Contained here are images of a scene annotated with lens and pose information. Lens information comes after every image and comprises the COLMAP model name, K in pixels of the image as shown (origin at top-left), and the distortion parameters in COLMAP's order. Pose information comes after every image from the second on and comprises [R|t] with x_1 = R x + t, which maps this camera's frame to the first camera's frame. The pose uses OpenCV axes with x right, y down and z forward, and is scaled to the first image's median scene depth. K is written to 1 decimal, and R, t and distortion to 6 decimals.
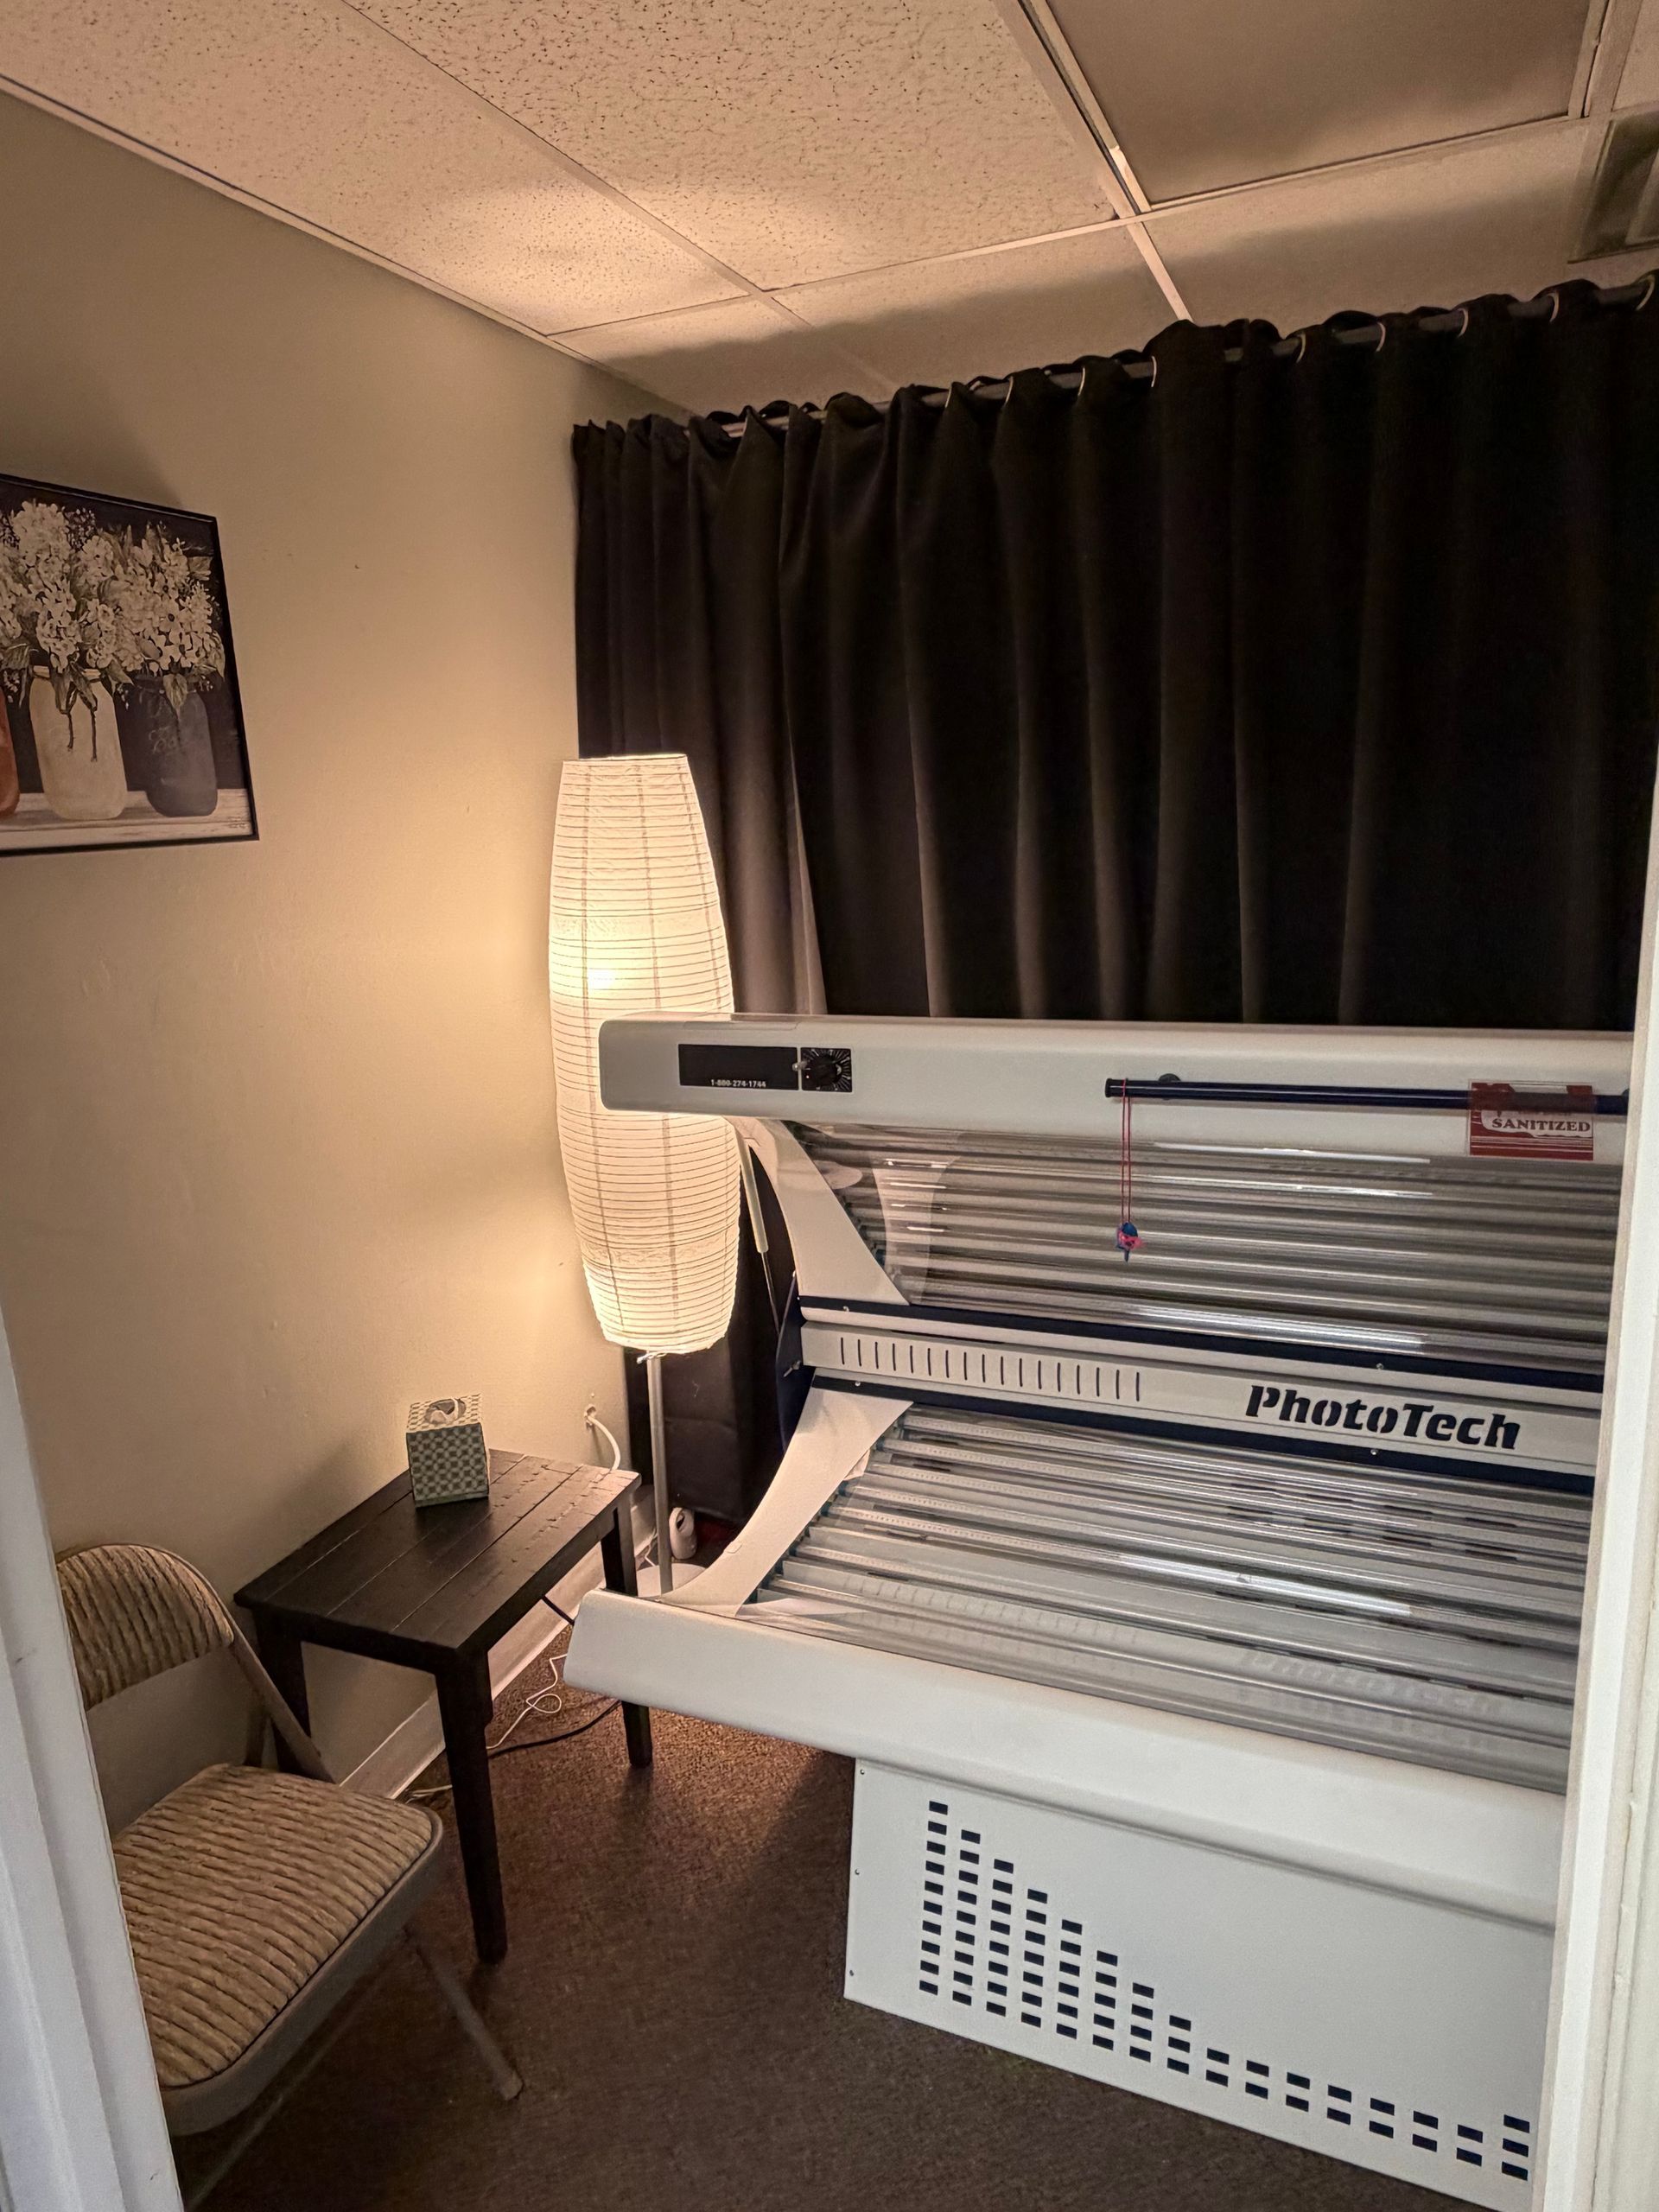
lens RADIAL K [[1395.8, 0, 830.9], [0, 1395.8, 1109.0], [0, 0, 1]] dist [0.015737, 0.003038]
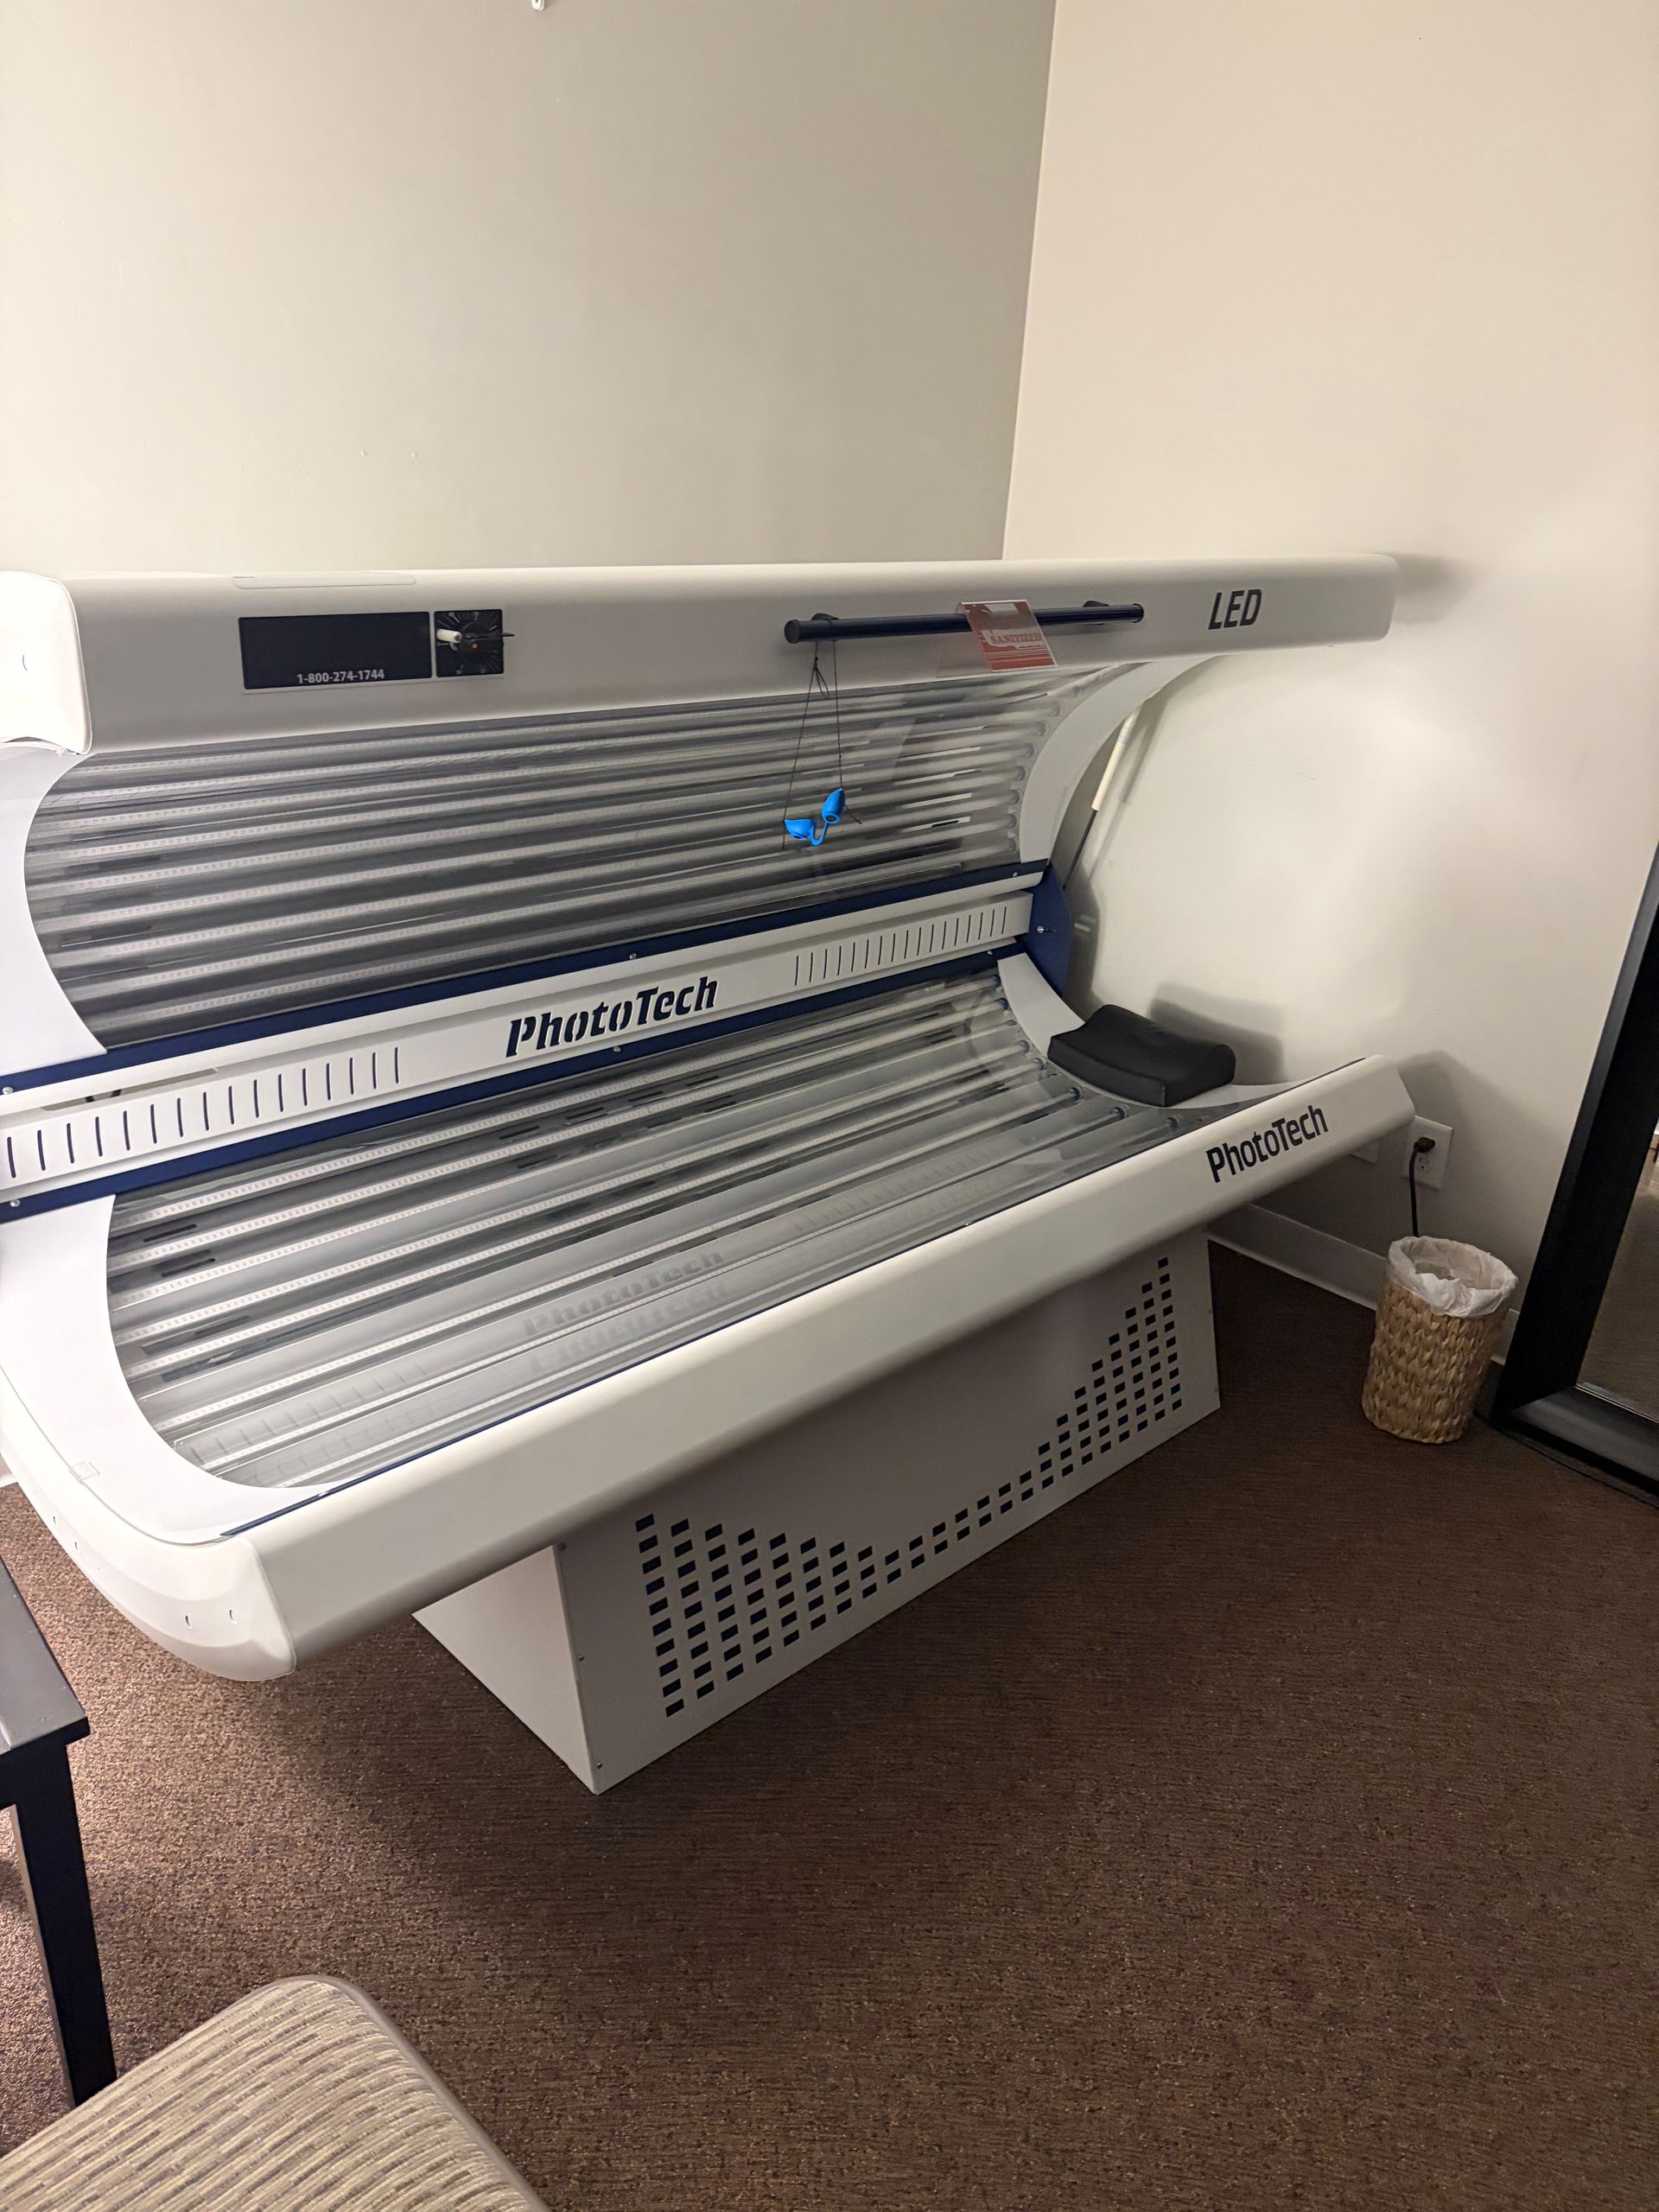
lens RADIAL K [[1628.1, 0, 827.2], [0, 1628.1, 1116.8], [0, 0, 1]] dist [0.061646, -0.058443]
pose [[0.394543, -0.298993, 0.868873, -0.567984], [0.127534, 0.954247, 0.270460, -0.000838], [-0.909984, 0.004102, 0.414622, 0.398142]]
